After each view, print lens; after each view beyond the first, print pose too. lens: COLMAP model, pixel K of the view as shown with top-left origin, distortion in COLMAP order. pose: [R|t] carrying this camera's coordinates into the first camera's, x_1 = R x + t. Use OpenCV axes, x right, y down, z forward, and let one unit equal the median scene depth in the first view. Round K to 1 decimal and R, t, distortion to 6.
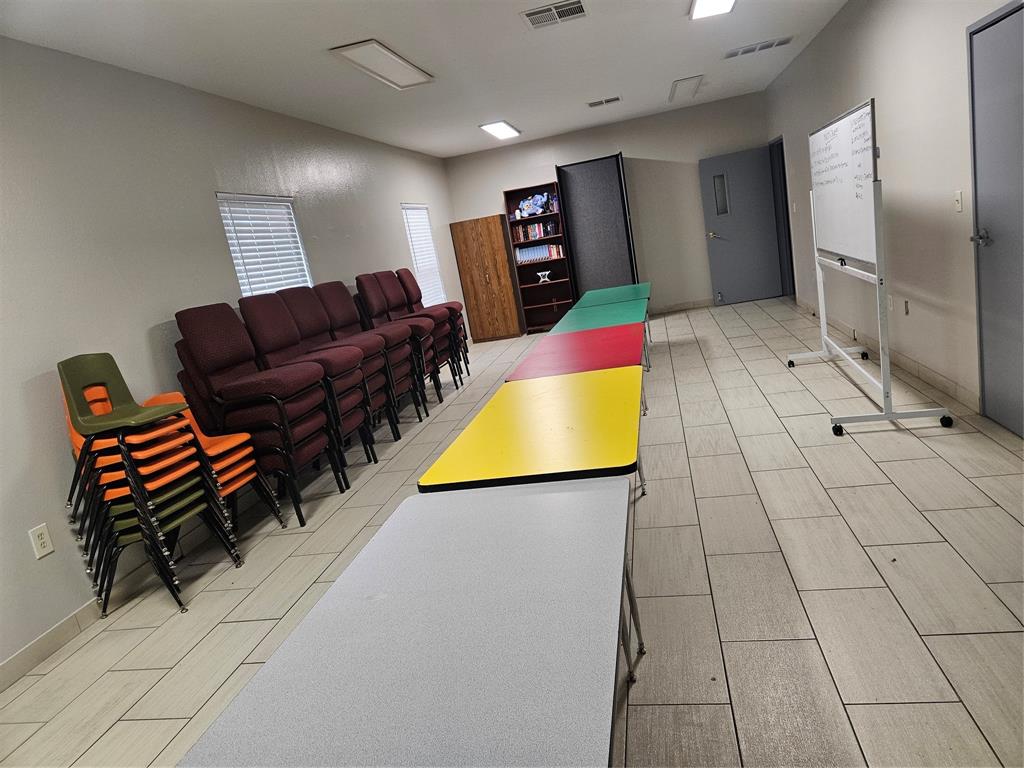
lens RADIAL K [[682.7, 0, 514.0], [0, 682.7, 386.5], [0, 0, 1]] dist [0.073561, -0.049780]
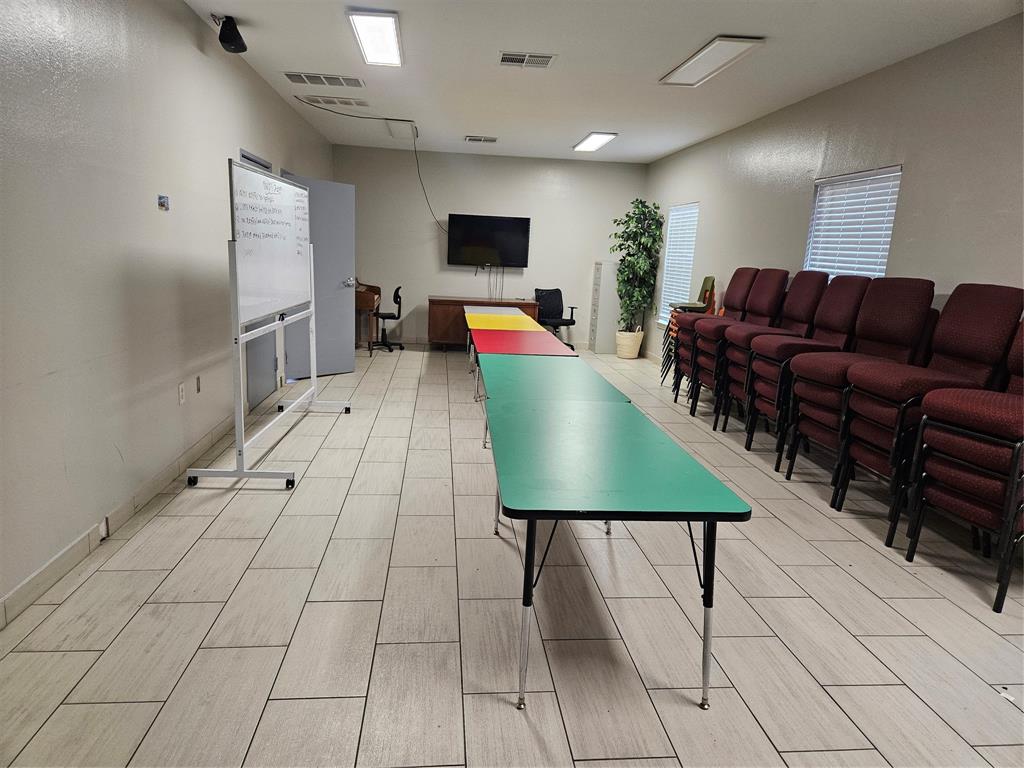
lens RADIAL K [[682.7, 0, 512.5], [0, 682.7, 384.6], [0, 0, 1]] dist [0.073561, -0.049780]
pose [[-0.950426, 0.178330, -0.254732, 0.401887], [0.053613, 0.900916, 0.430670, -0.473645], [0.306293, 0.395663, -0.865815, 1.887417]]
